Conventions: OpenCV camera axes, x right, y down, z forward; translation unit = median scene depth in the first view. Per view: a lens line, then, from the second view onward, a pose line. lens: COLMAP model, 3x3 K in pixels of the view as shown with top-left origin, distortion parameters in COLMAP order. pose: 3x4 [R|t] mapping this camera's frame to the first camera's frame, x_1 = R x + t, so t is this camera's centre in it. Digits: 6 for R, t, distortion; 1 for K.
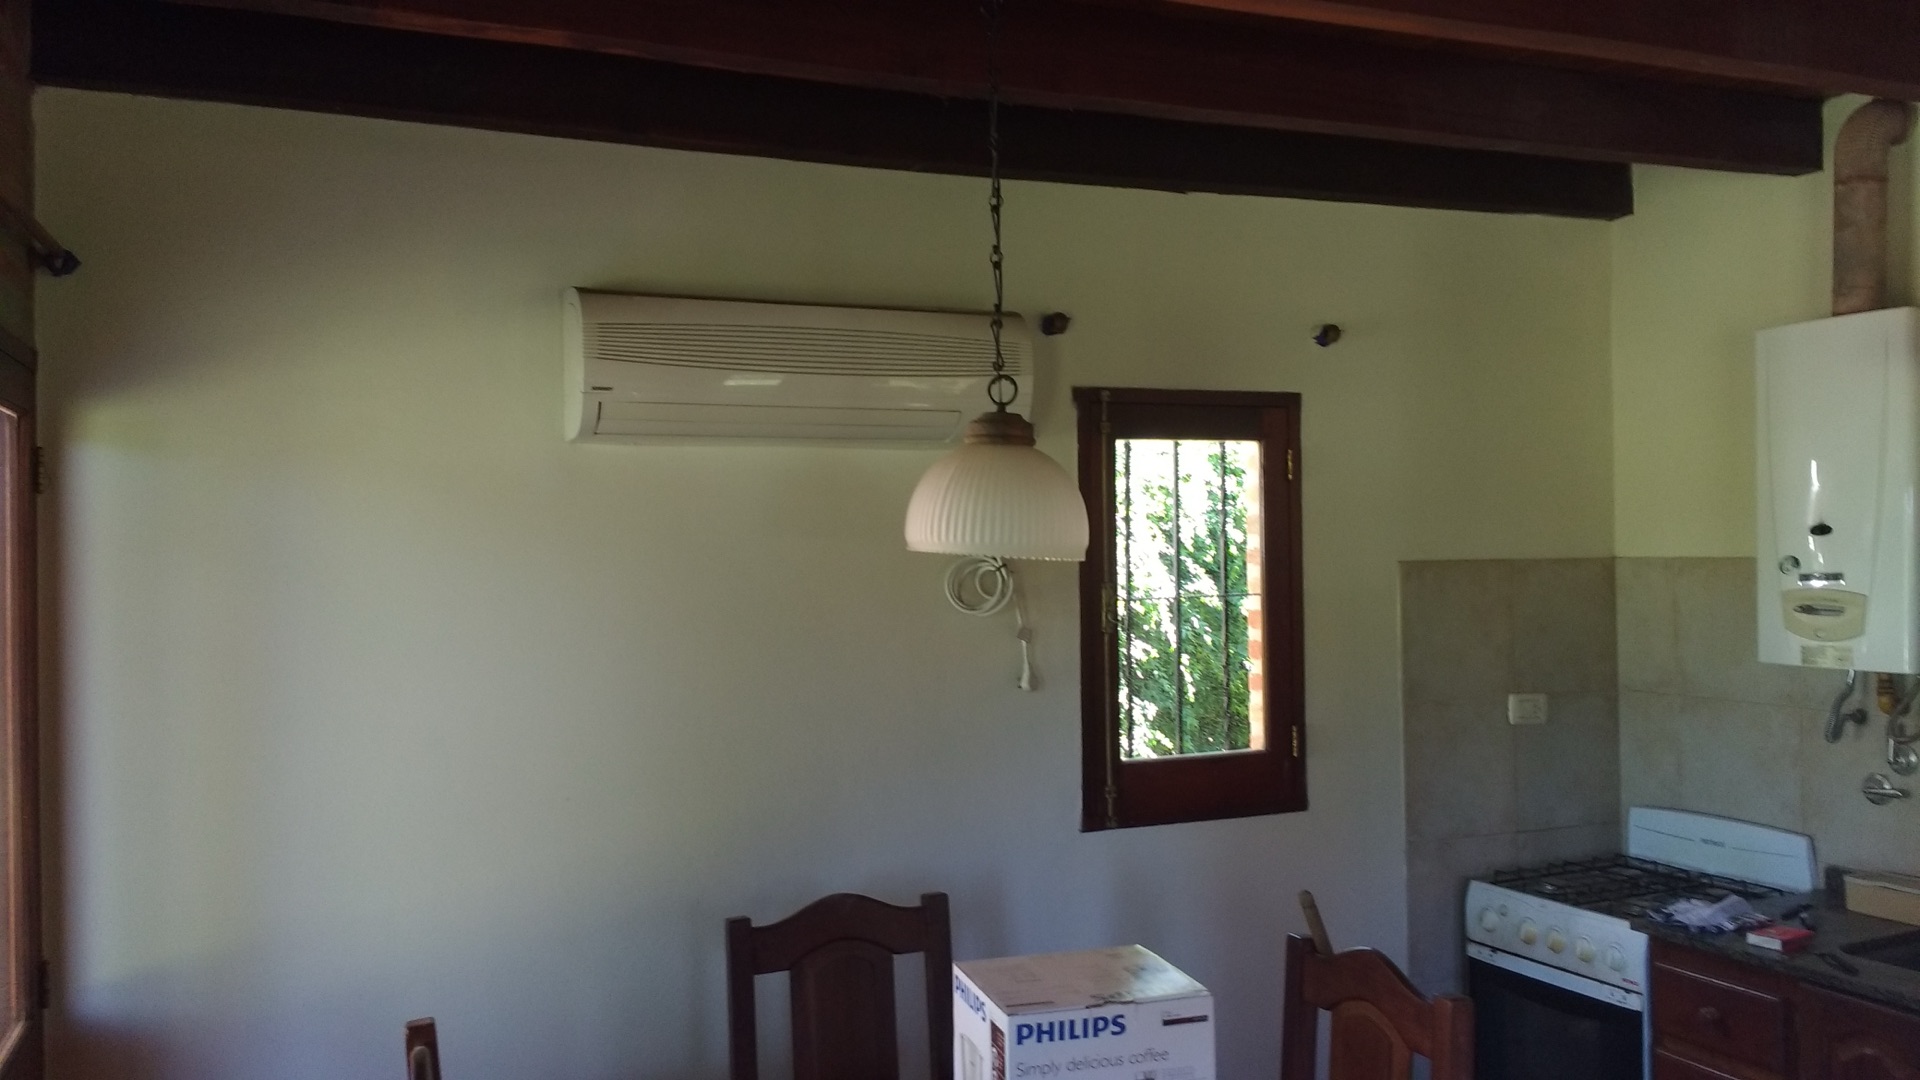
lens RADIAL K [[1525.7, 0, 961.3], [0, 1525.7, 555.0], [0, 0, 1]] dist [0.101697, -0.147525]
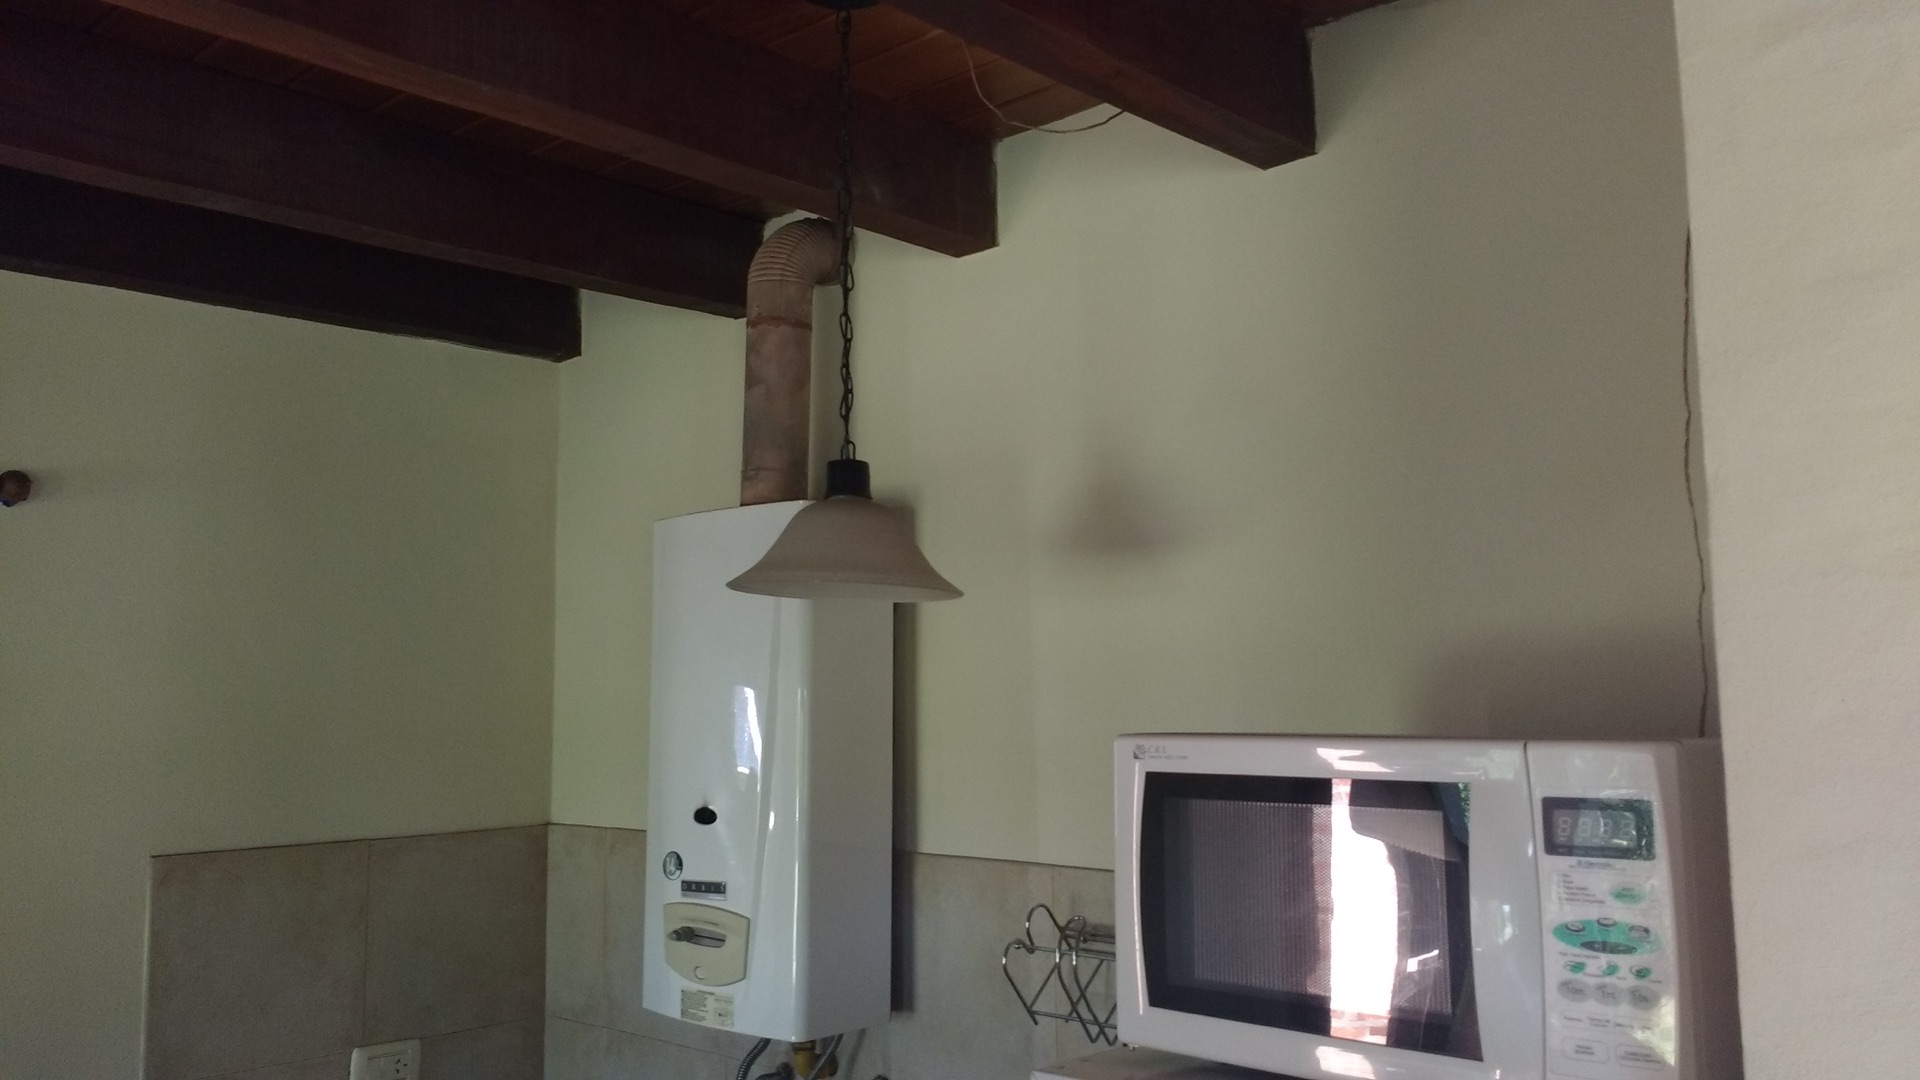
lens RADIAL K [[1525.7, 0, 958.8], [0, 1525.7, 541.7], [0, 0, 1]] dist [0.101697, -0.147525]
pose [[0.911673, 0.047535, 0.408158, 0.362537], [-0.001010, 0.993543, -0.113454, -0.057614], [-0.410916, 0.103020, 0.905834, 0.319684]]
